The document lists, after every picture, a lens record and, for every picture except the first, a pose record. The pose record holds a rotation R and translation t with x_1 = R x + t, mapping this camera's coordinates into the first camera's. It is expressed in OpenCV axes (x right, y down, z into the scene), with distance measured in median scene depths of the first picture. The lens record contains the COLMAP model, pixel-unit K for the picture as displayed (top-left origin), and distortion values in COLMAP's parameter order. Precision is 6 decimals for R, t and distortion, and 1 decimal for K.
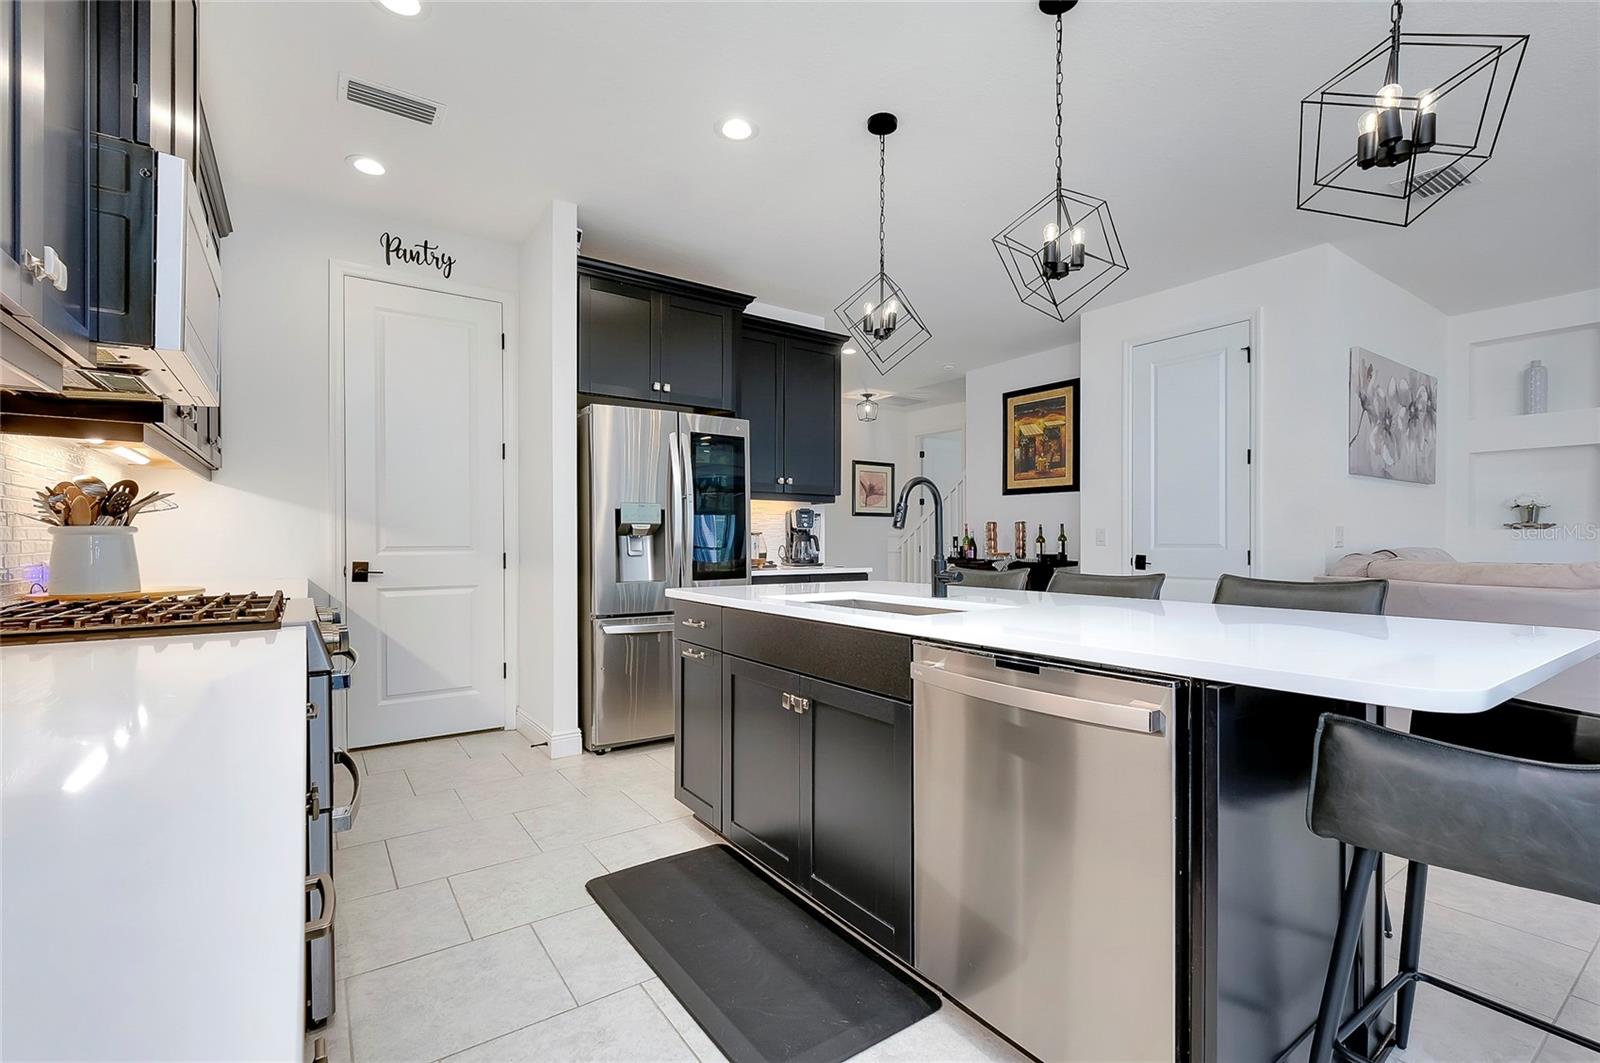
lens RADIAL K [[702.0, 0, 797.6], [0, 702.0, 536.6], [0, 0, 1]] dist [0.000220, 0.000084]
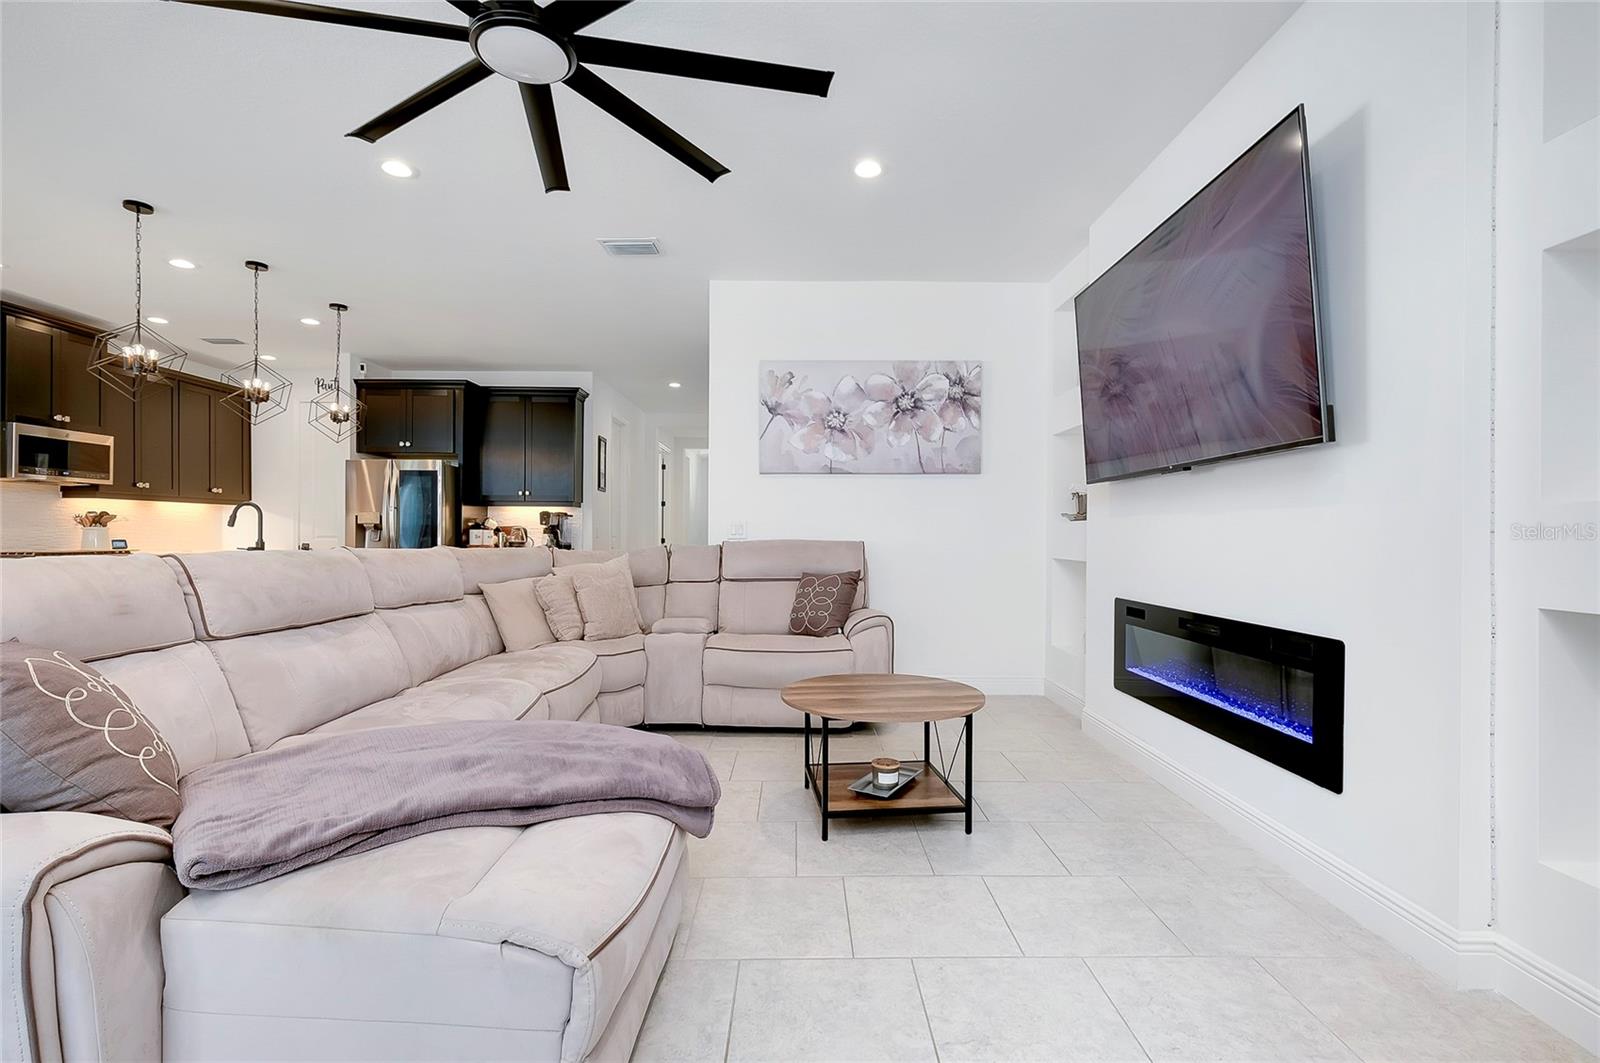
lens RADIAL K [[721.8, 0, 796.6], [0, 721.8, 535.9], [0, 0, 1]] dist [-0.000794, -0.000153]
pose [[0.823351, 0.001145, -0.567531, 1.650508], [-0.000594, 0.999999, 0.001157, 0.009214], [0.567532, -0.000616, 0.823351, 0.093613]]
